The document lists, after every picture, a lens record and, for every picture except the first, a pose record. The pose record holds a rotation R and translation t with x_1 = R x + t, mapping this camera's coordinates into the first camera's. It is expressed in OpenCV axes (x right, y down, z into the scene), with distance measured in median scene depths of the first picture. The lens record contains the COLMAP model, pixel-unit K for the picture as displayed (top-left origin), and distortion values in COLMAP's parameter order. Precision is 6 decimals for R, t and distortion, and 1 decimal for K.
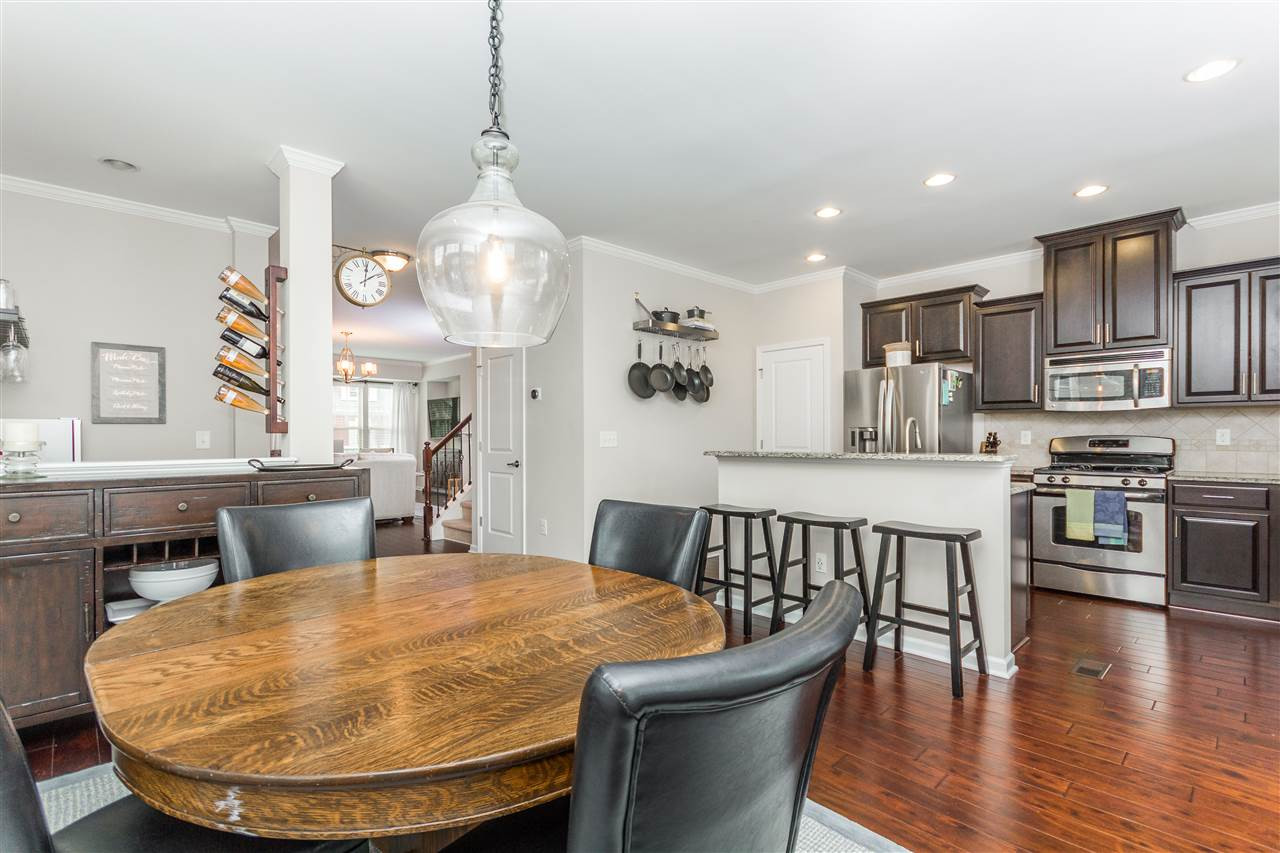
lens RADIAL K [[596.7, 0, 645.4], [0, 596.7, 437.2], [0, 0, 1]] dist [0.009141, -0.004034]
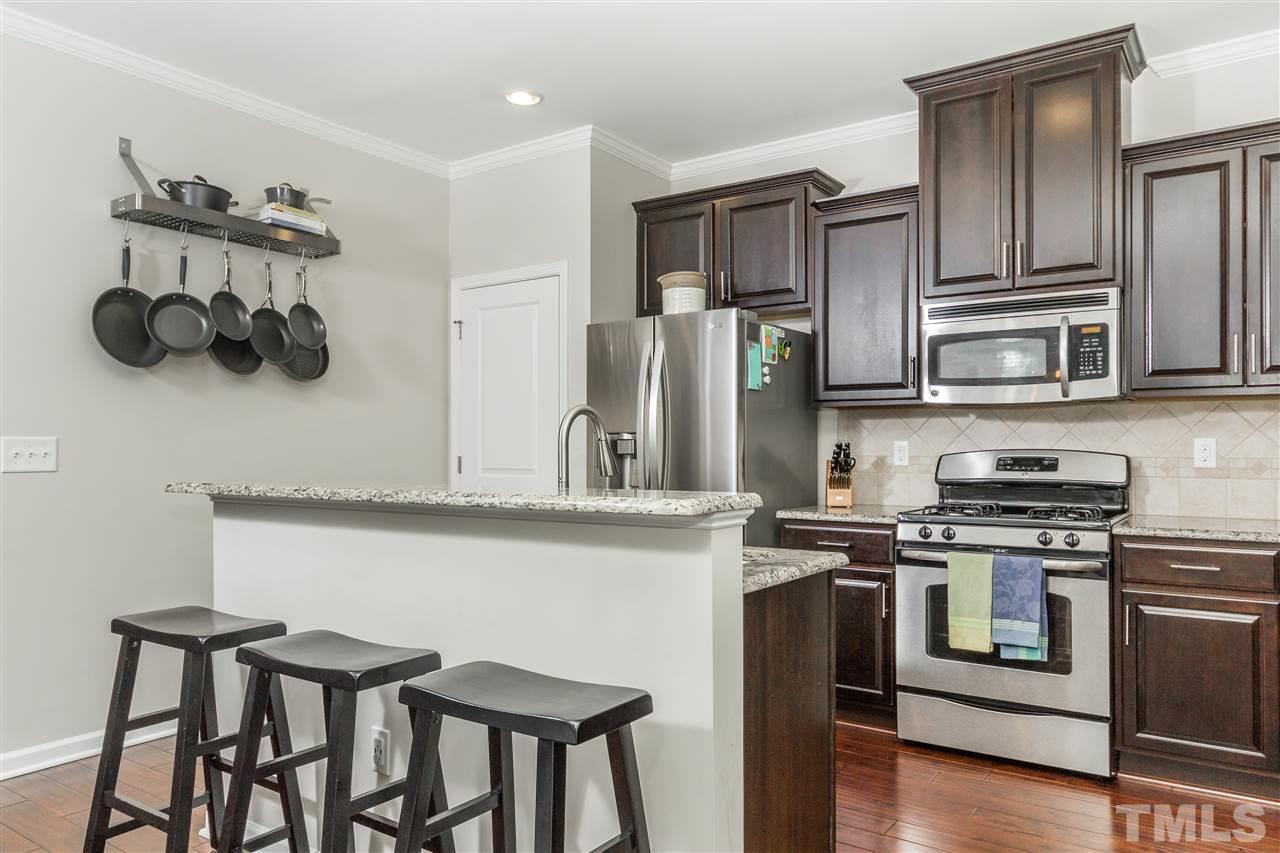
lens RADIAL K [[886.8, 0, 649.7], [0, 886.8, 437.7], [0, 0, 1]] dist [-0.010598, 0.021660]
pose [[0.981005, 0.006204, 0.193883, 0.288417], [-0.003096, 0.999862, -0.016332, 0.000404], [-0.193957, 0.015421, 0.980889, 0.283907]]
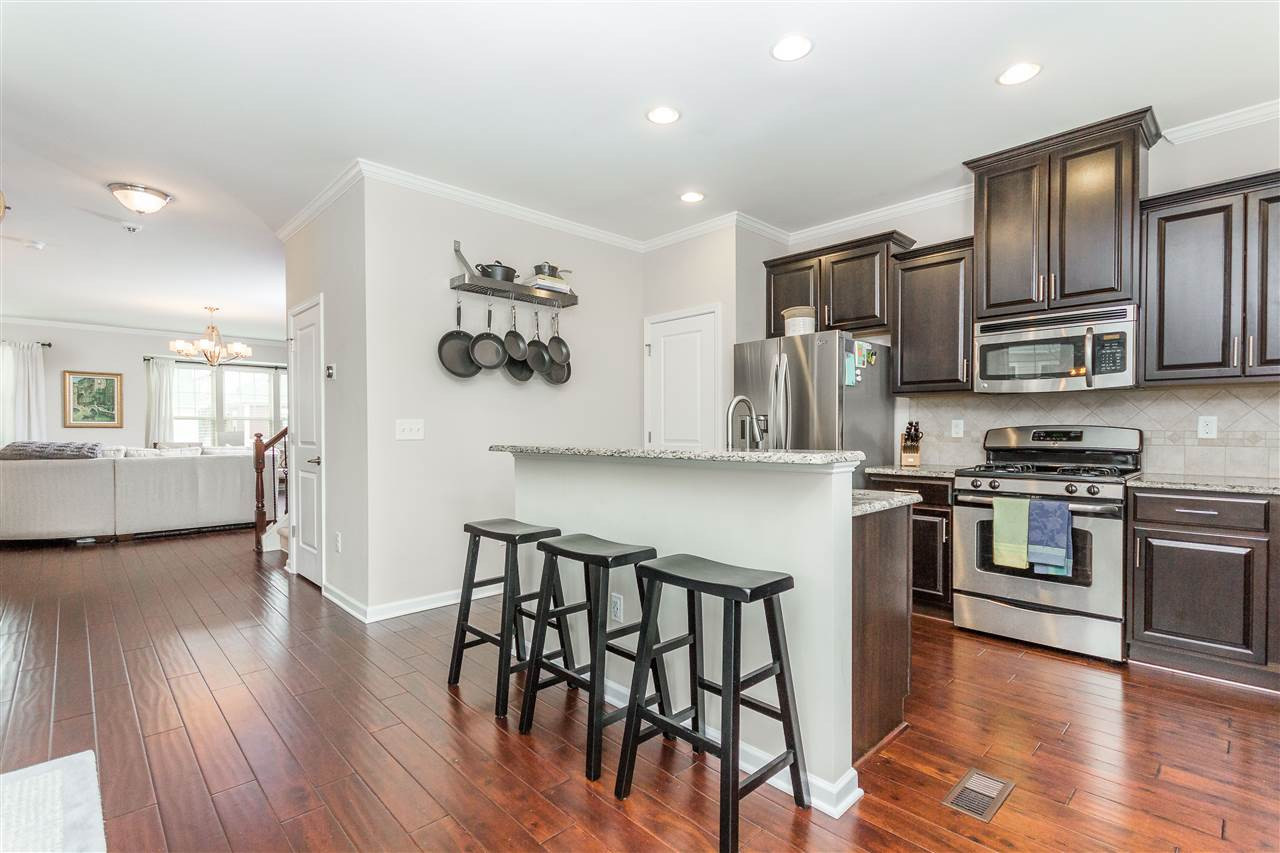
lens RADIAL K [[596.7, 0, 645.0], [0, 596.7, 438.2], [0, 0, 1]] dist [0.009141, -0.004034]
pose [[0.999997, 0.001777, -0.001790, 0.263692], [-0.001756, 0.999929, 0.011804, 0.005202], [0.001810, -0.011801, 0.999929, 0.252659]]
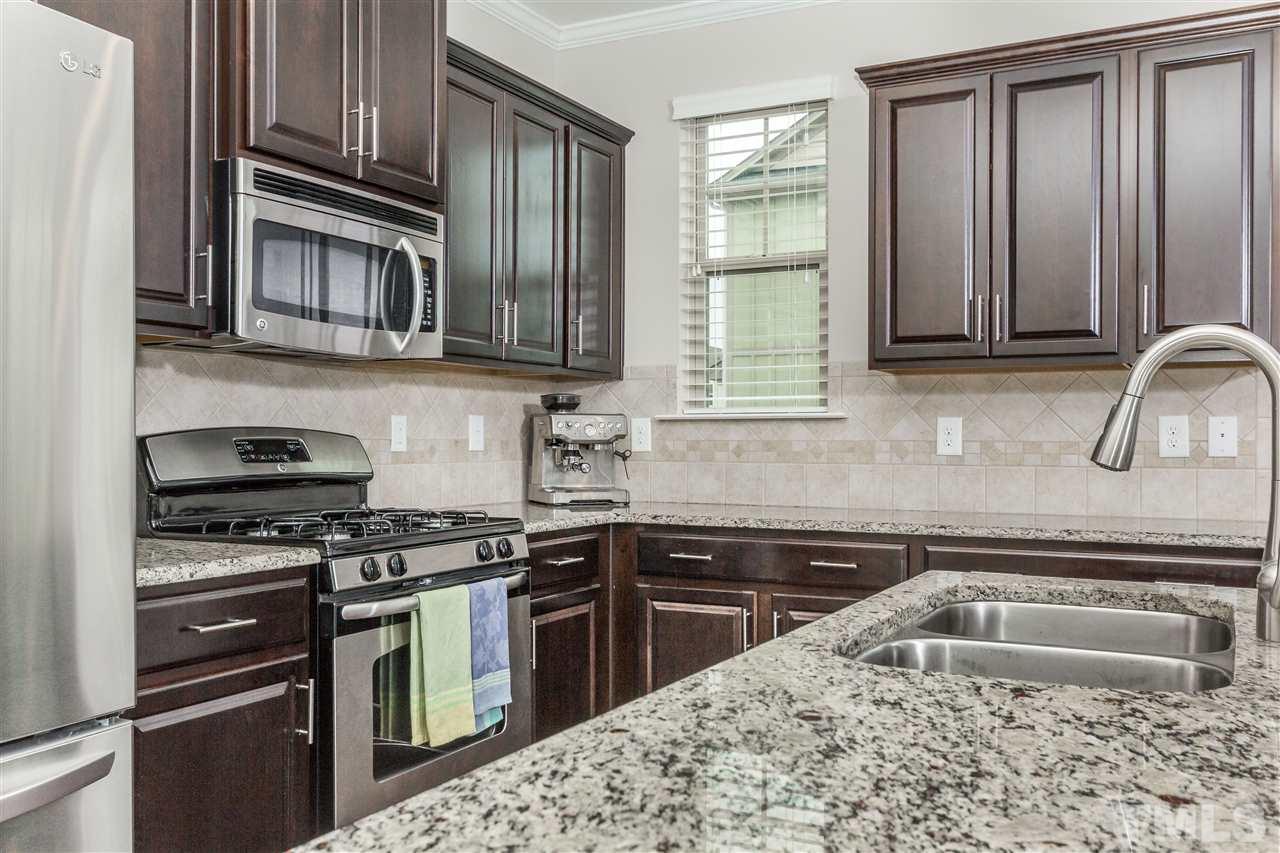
lens RADIAL K [[1124.7, 0, 639.1], [0, 1124.7, 429.0], [0, 0, 1]] dist [0.003598, 0.001683]
pose [[-0.301842, 0.011361, 0.953290, 0.096832], [0.000522, 0.999931, -0.011752, 0.005811], [-0.953358, -0.003050, -0.301827, 1.028610]]
